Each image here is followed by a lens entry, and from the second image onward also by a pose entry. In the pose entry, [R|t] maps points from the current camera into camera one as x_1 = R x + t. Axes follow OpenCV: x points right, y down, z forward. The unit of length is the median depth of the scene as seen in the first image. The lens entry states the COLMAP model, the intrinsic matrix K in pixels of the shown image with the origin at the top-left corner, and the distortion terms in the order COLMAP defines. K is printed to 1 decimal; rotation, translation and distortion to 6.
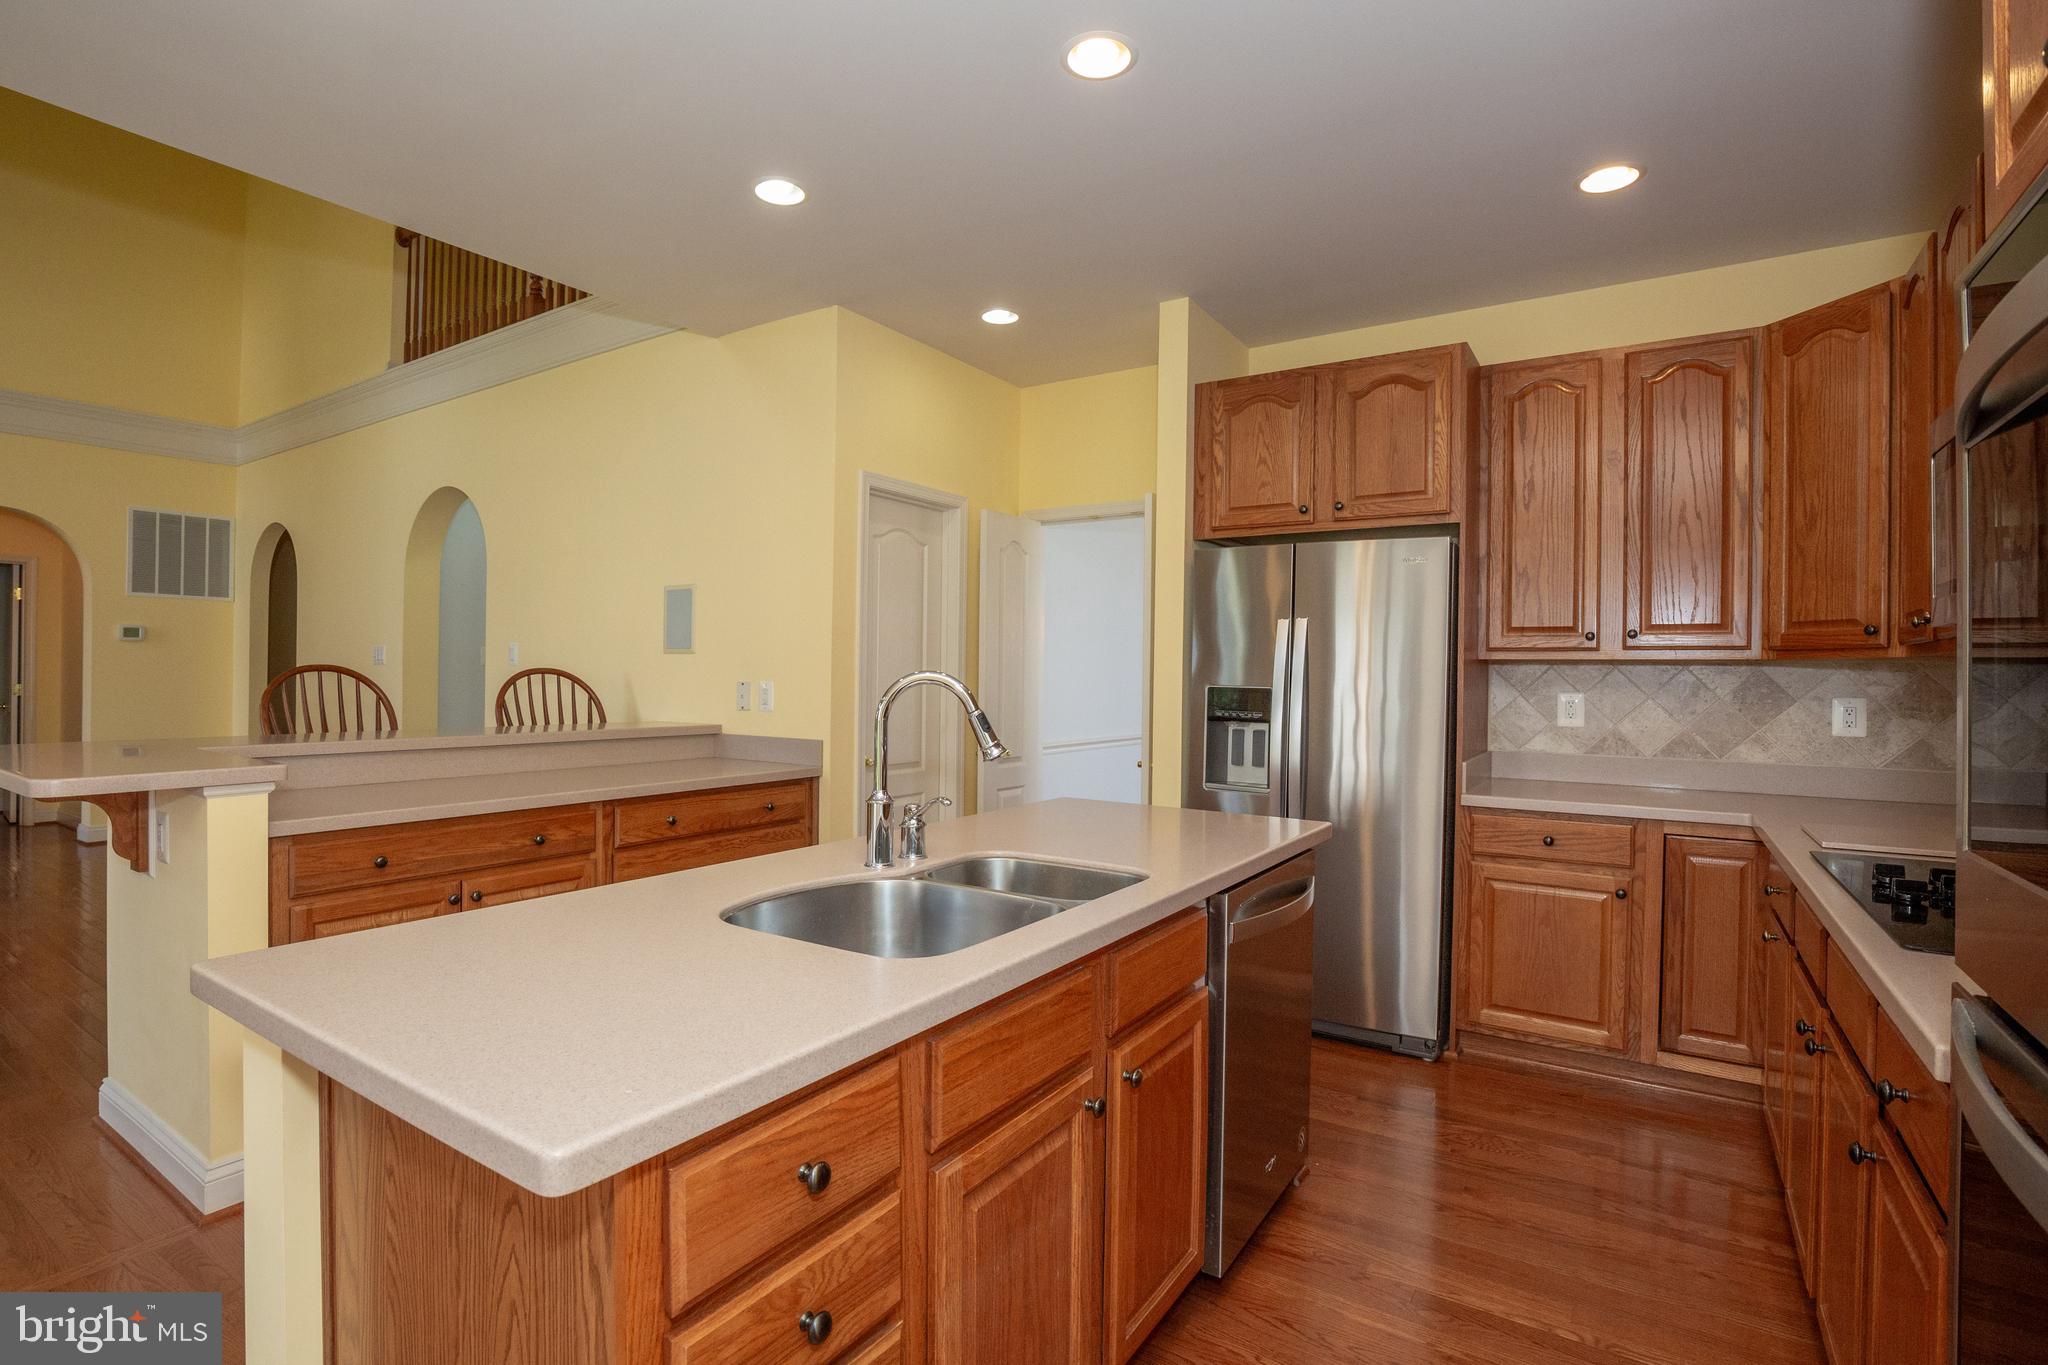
lens RADIAL K [[921.2, 0, 1078.4], [0, 921.2, 678.8], [0, 0, 1]] dist [-0.015087, 0.000394]
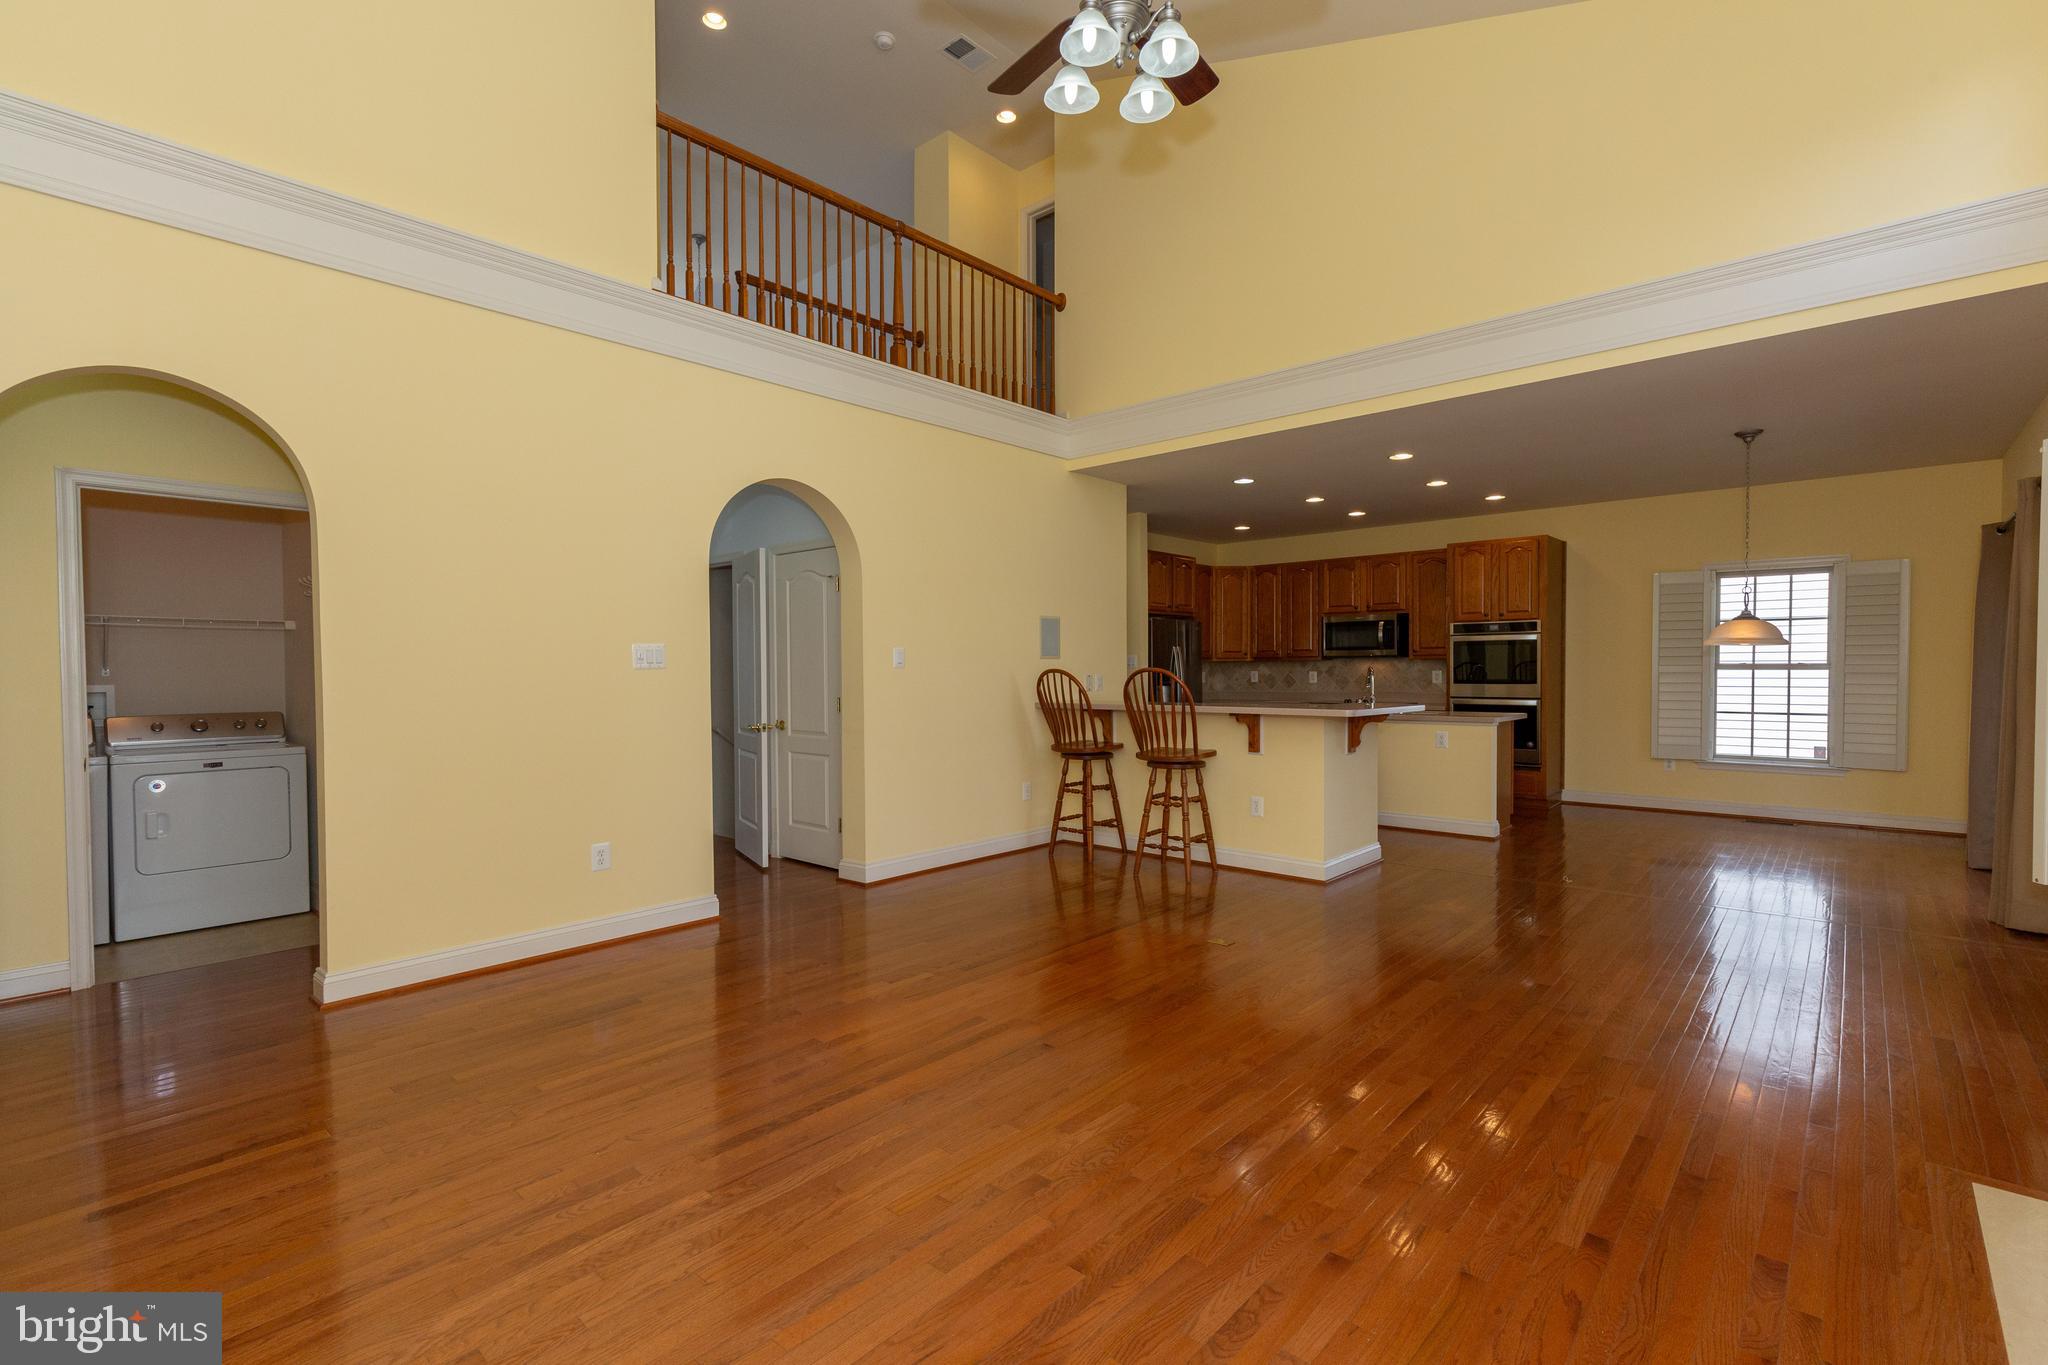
lens RADIAL K [[931.0, 0, 1036.7], [0, 931.0, 698.4], [0, 0, 1]] dist [-0.026476, -0.000258]
pose [[0.179114, -0.042055, 0.982929, -2.371449], [0.017310, 0.999066, 0.039591, -0.025883], [-0.983676, 0.009924, 0.179674, 0.850754]]
